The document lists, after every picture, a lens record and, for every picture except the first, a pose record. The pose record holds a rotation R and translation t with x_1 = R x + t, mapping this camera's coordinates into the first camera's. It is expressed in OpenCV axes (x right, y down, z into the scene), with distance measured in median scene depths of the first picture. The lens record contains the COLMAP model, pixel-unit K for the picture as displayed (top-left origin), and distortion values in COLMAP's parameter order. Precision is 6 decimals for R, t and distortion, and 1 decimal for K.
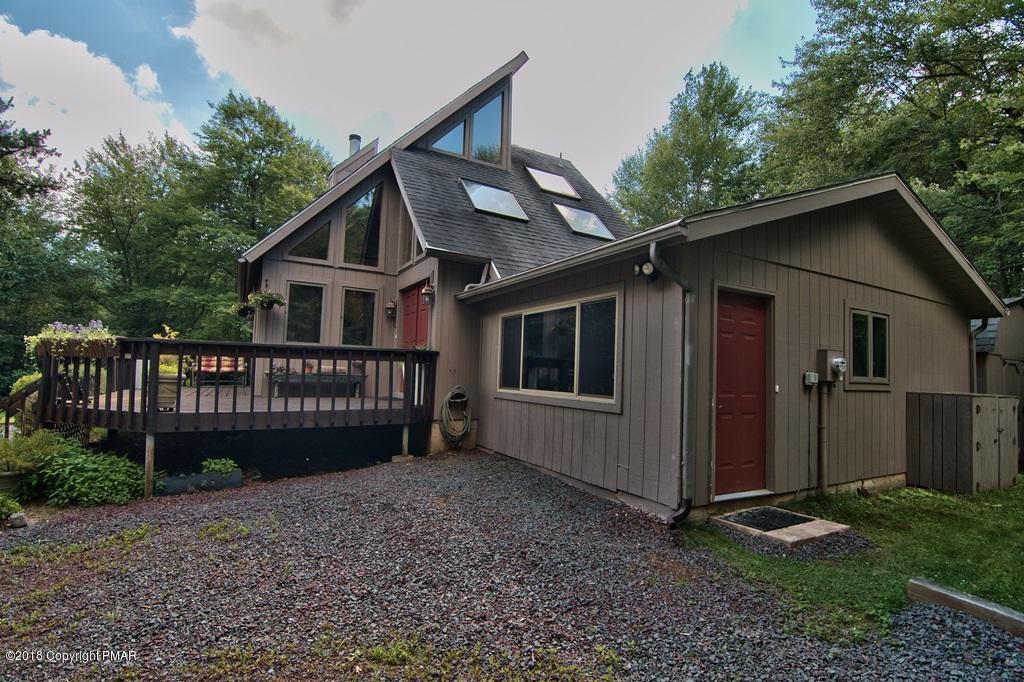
lens RADIAL K [[487.4, 0, 508.8], [0, 487.4, 348.0], [0, 0, 1]] dist [-0.009551, -0.009258]
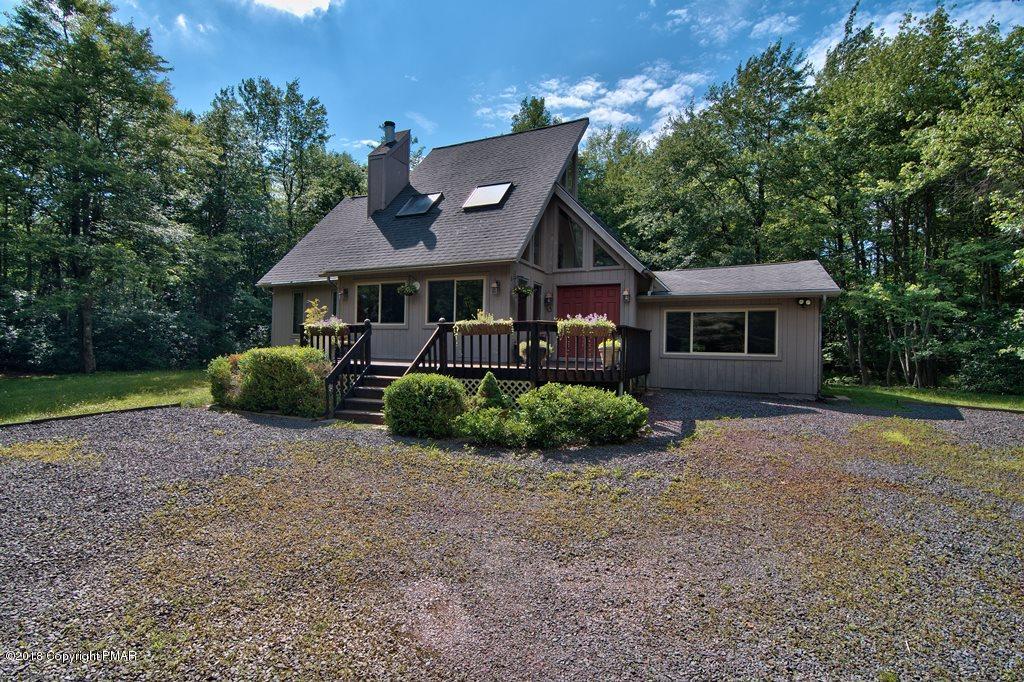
lens RADIAL K [[487.4, 0, 508.8], [0, 487.4, 348.0], [0, 0, 1]] dist [-0.009551, -0.009258]
pose [[0.815583, -0.005148, 0.578617, -1.461489], [-0.028578, 0.998382, 0.049164, -0.003258], [-0.577934, -0.056633, 0.814116, -0.104023]]
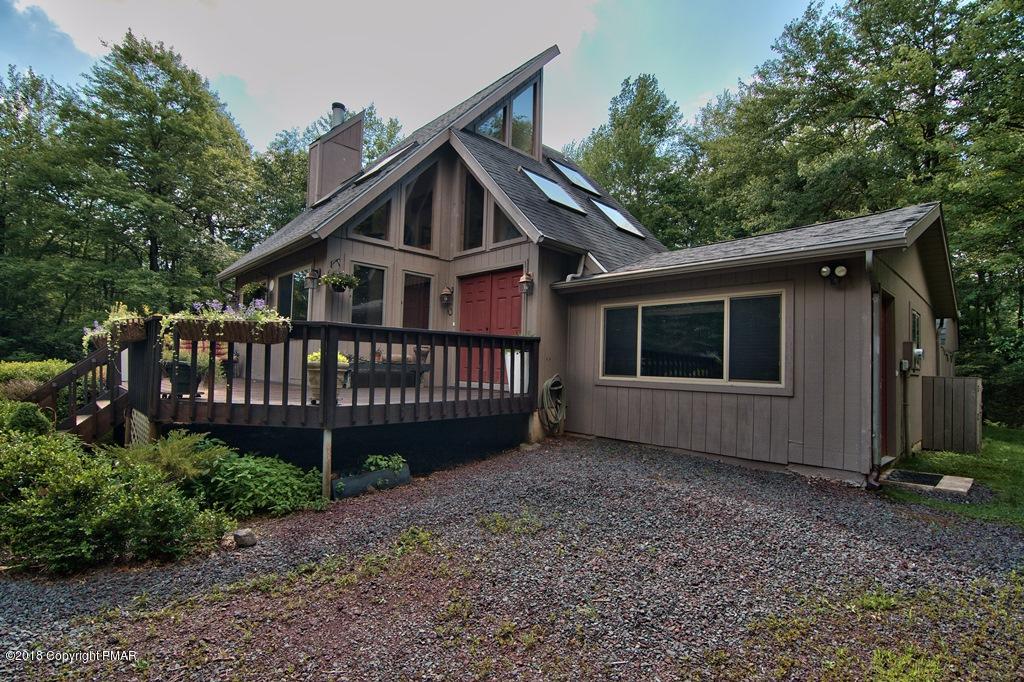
lens RADIAL K [[487.4, 0, 508.8], [0, 487.4, 348.0], [0, 0, 1]] dist [-0.009551, -0.009258]
pose [[0.969422, 0.005781, 0.245330, -0.457156], [-0.011327, 0.999711, 0.021199, 0.003118], [-0.245137, -0.023330, 0.969208, 0.039352]]
